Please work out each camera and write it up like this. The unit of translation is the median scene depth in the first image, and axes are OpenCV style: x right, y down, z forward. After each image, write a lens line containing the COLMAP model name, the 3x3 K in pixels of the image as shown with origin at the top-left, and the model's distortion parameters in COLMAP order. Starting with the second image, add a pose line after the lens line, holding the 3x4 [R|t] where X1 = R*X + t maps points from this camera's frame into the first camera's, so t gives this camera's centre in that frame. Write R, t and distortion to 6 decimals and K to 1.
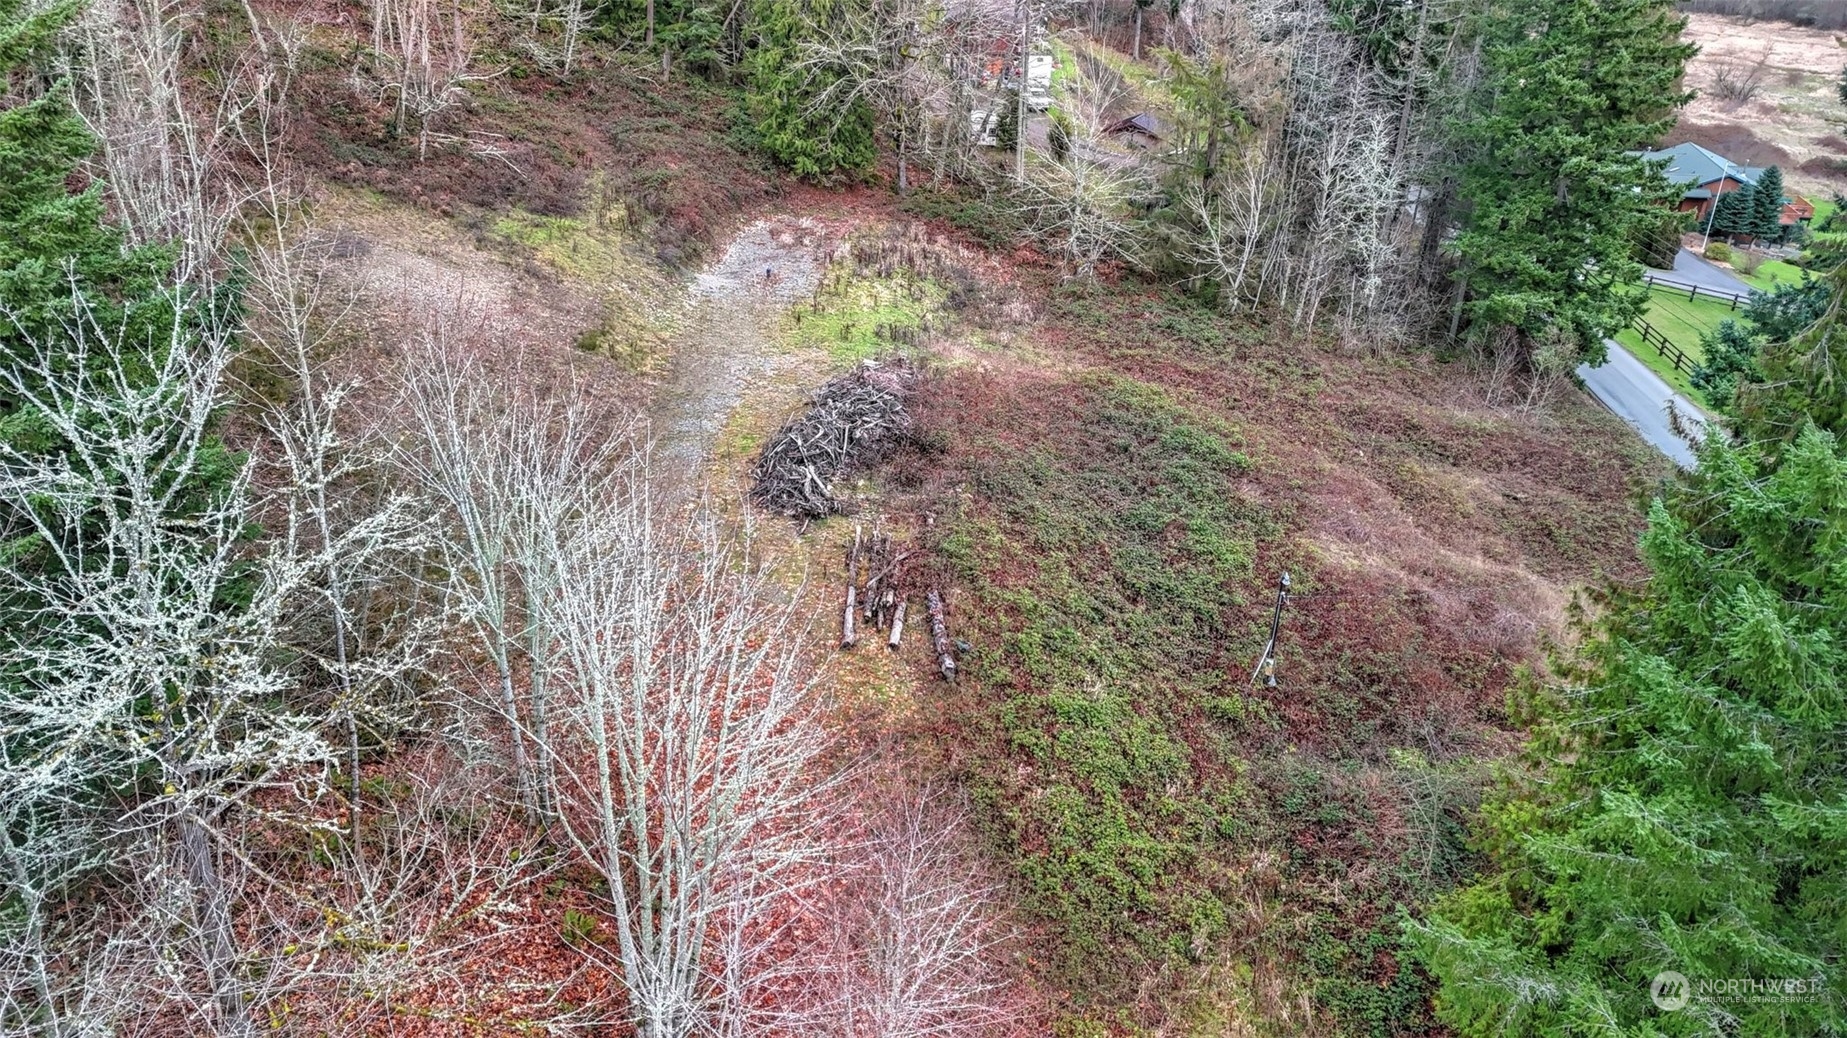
lens RADIAL K [[1343.6, 0, 923.5], [0, 1343.6, 519.0], [0, 0, 1]] dist [0.095537, -0.090047]
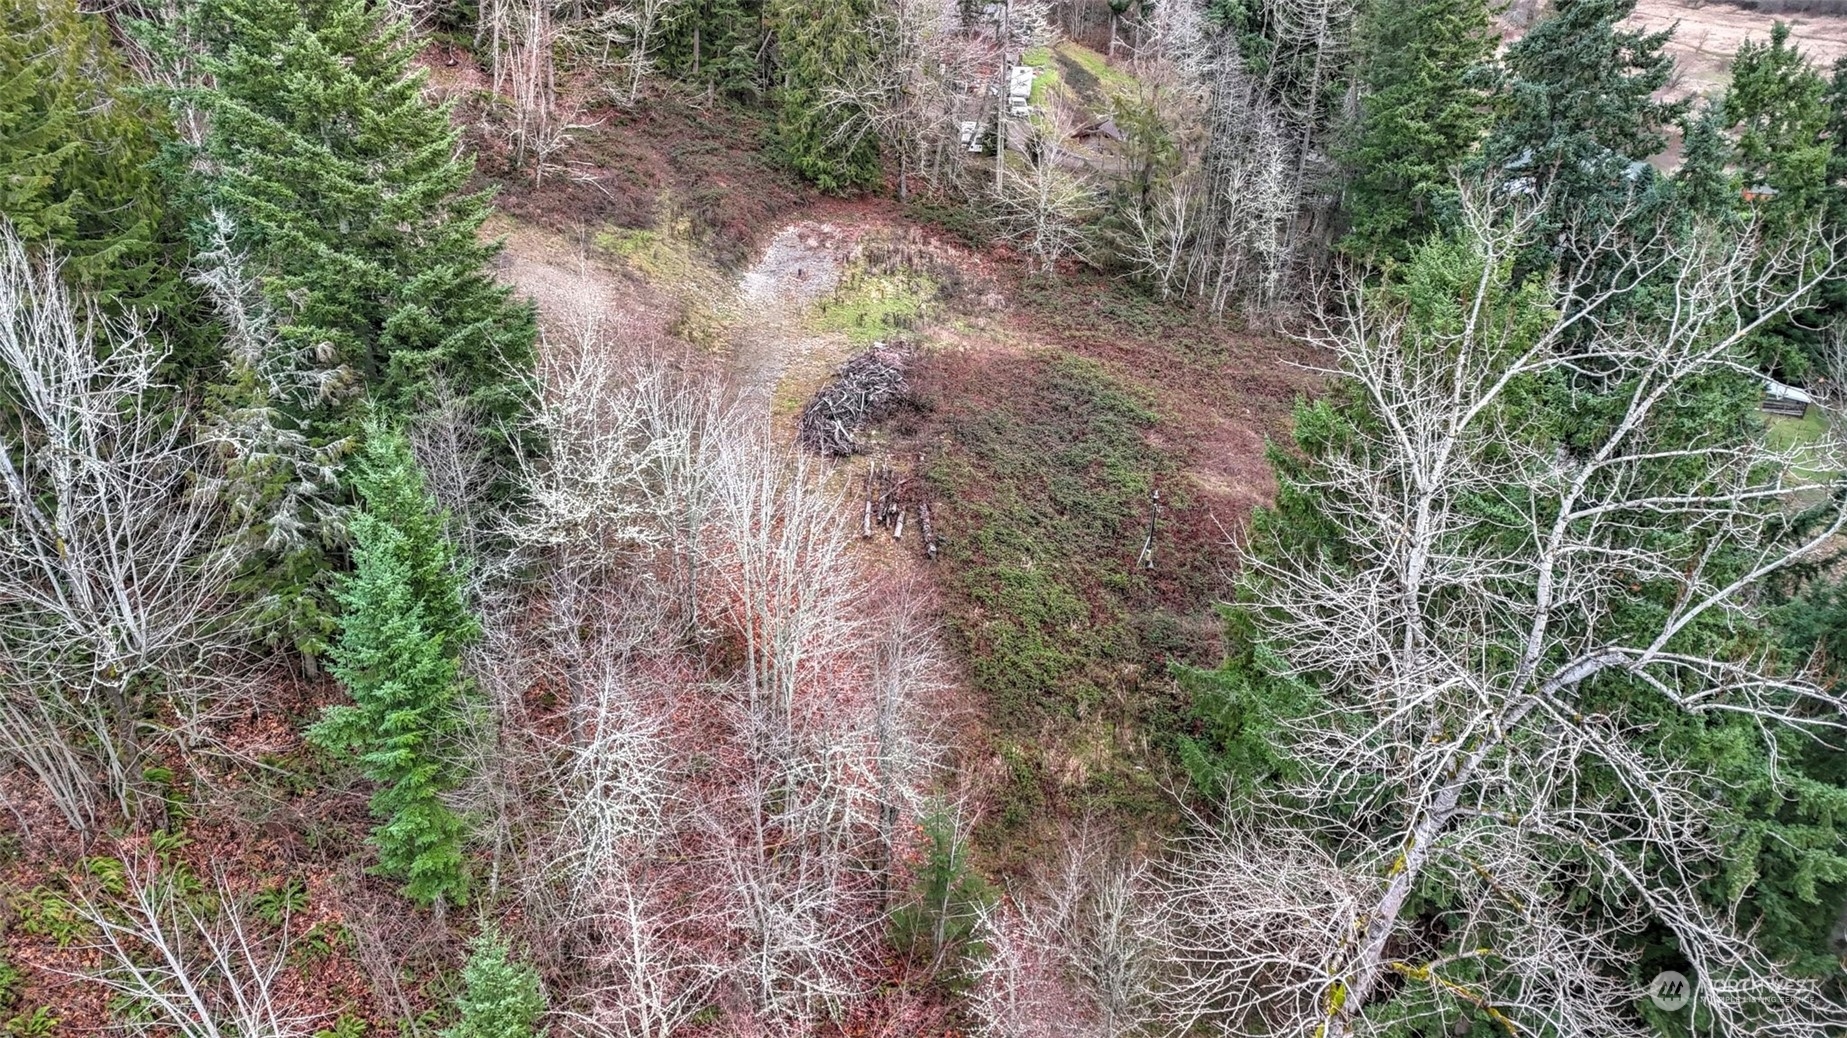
lens RADIAL K [[1343.6, 0, 923.5], [0, 1343.6, 519.0], [0, 0, 1]] dist [0.095537, -0.090047]
pose [[0.999999, 0.000394, -0.001536, 0.006225], [-0.000345, 0.999511, 0.031280, 0.014904], [0.001548, -0.031279, 0.999509, -0.313232]]
